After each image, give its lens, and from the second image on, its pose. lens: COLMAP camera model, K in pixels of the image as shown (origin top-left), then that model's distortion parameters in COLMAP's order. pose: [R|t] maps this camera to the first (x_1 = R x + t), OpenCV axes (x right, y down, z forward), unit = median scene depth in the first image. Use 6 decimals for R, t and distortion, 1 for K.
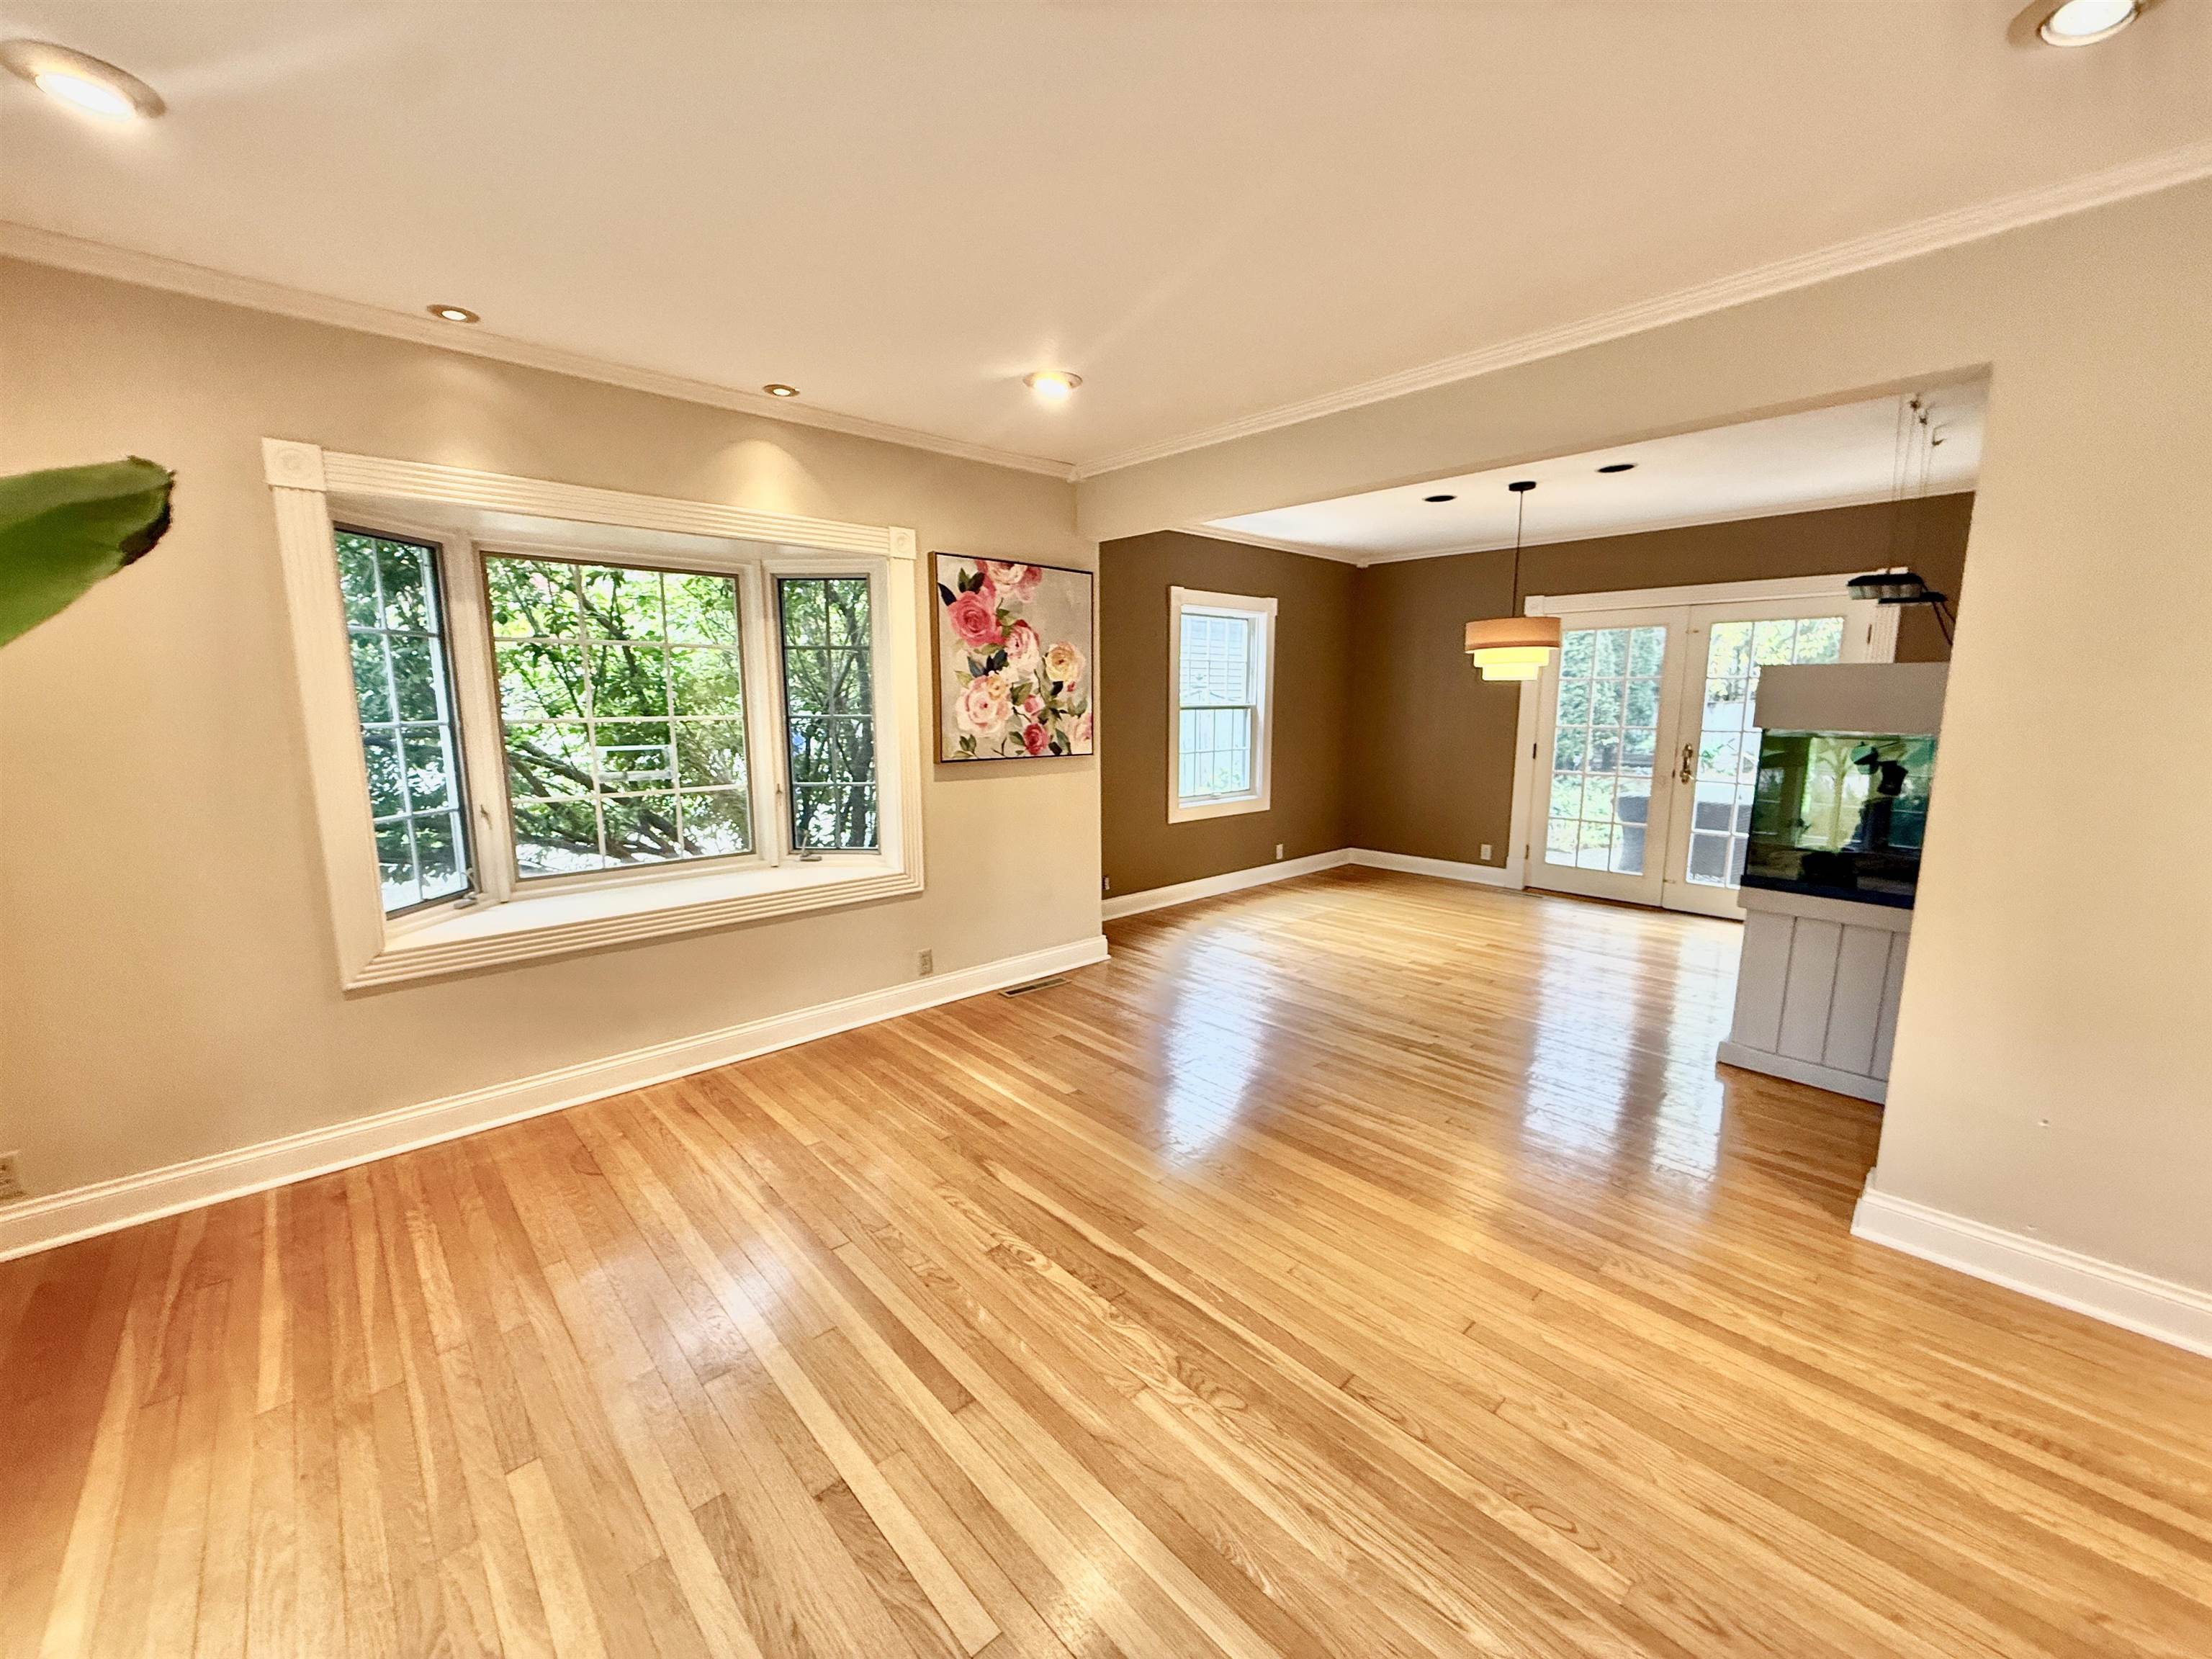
lens RADIAL K [[877.8, 0, 1103.5], [0, 877.8, 828.3], [0, 0, 1]] dist [-0.001460, 0.000278]
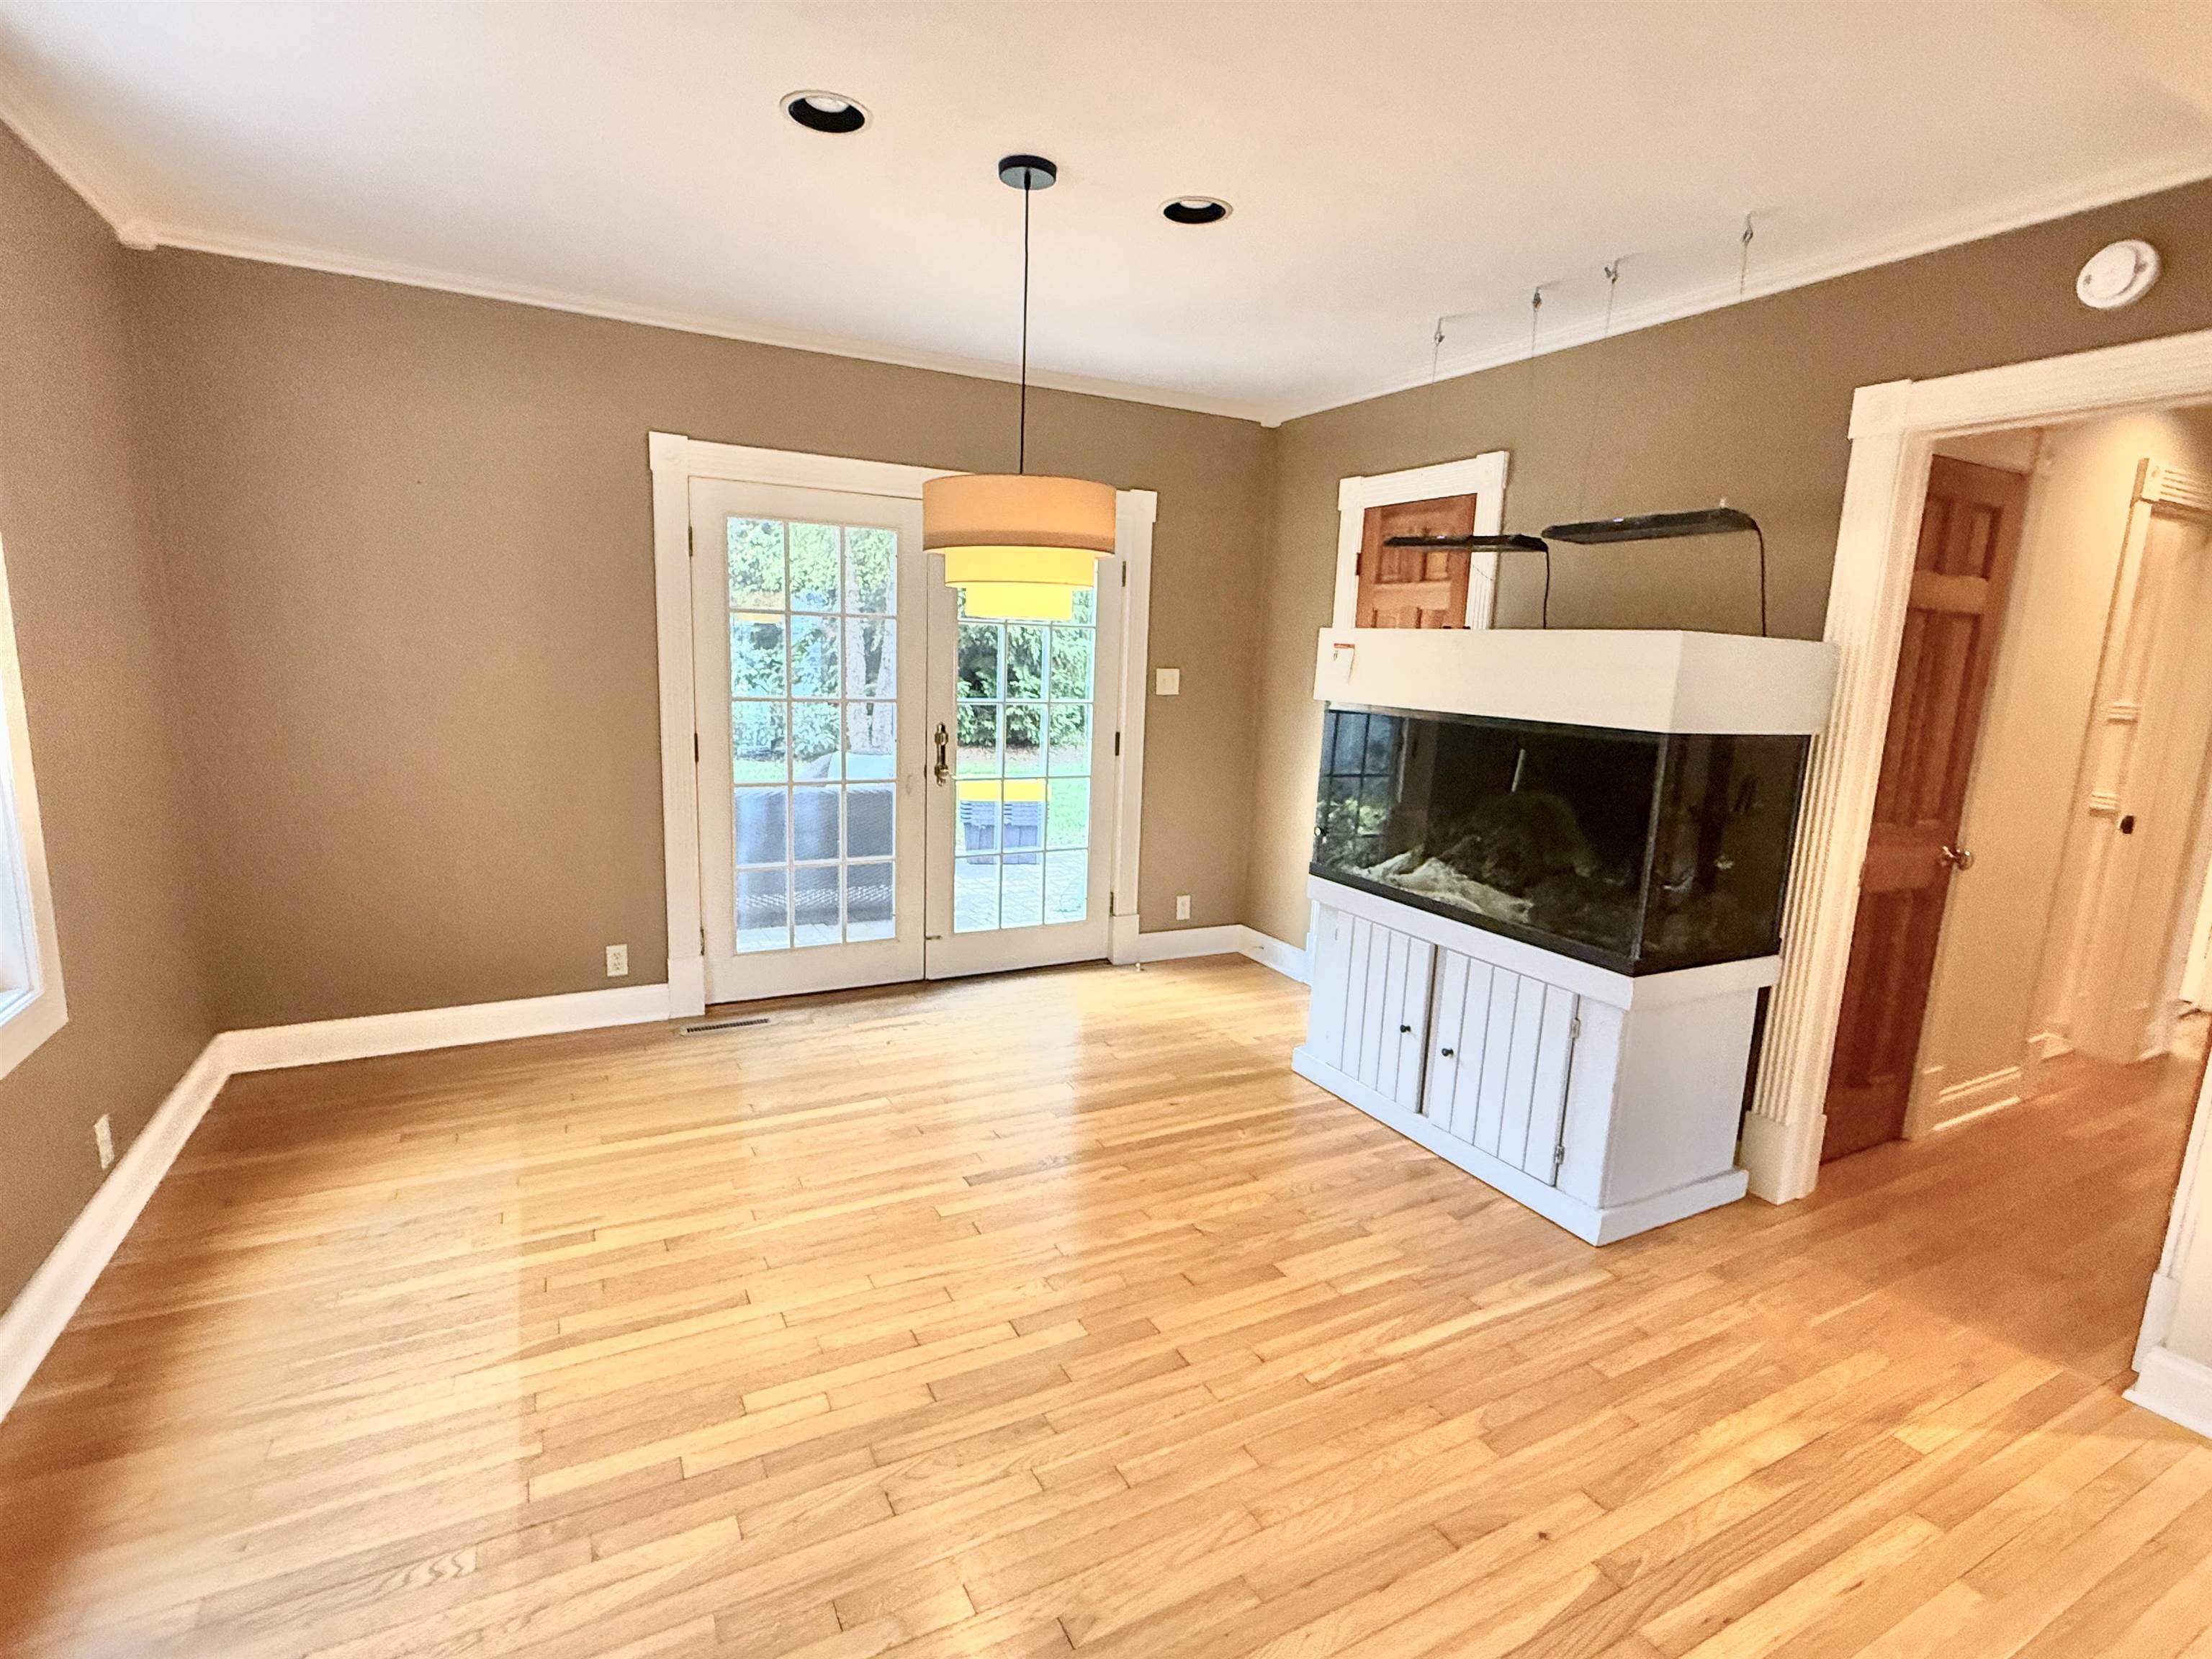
lens RADIAL K [[1068.5, 0, 1107.3], [0, 1068.5, 830.2], [0, 0, 1]] dist [-0.002946, 0.000360]
pose [[0.251258, -0.157776, 0.954974, -0.049672], [0.107448, 0.985074, 0.134479, -0.097191], [-0.961938, 0.068821, 0.264461, 0.600087]]
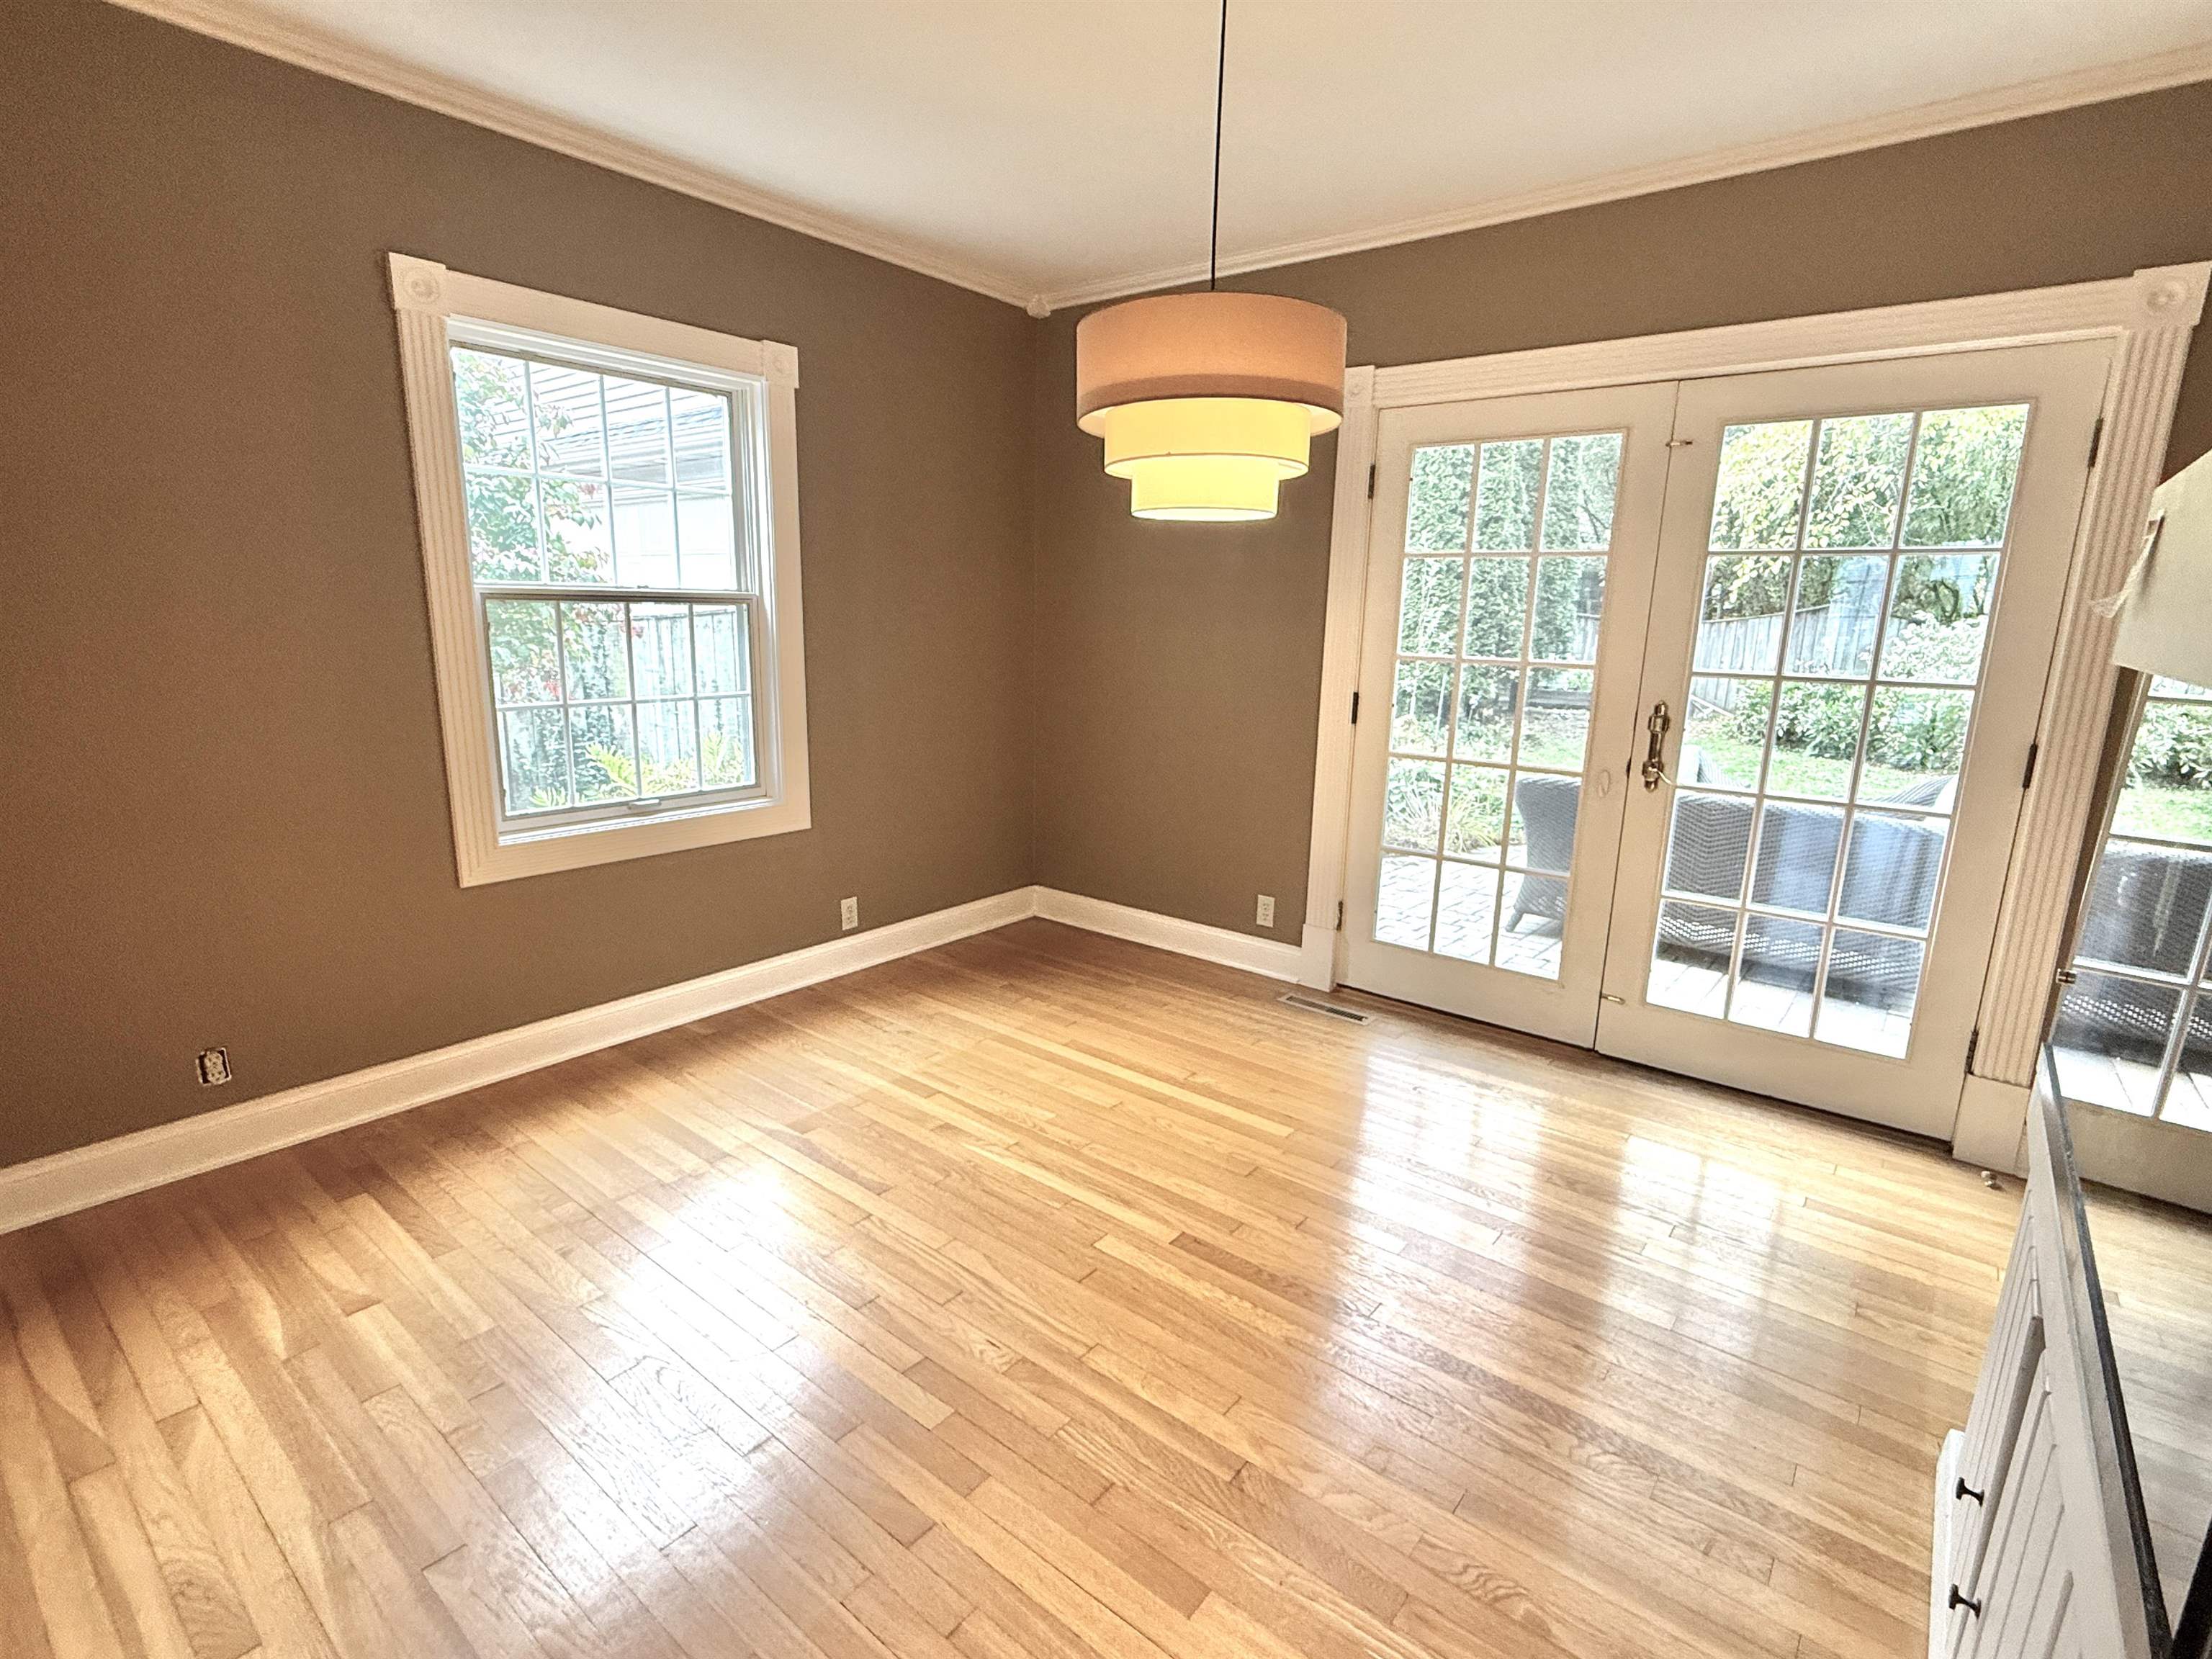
lens RADIAL K [[1068.5, 0, 1110.6], [0, 1068.5, 835.9], [0, 0, 1]] dist [-0.002946, 0.000360]
pose [[0.987864, -0.009517, 0.155031, 0.267349], [-0.000749, 0.997817, 0.066030, -0.056173], [-0.155321, -0.065344, 0.985701, 0.441673]]
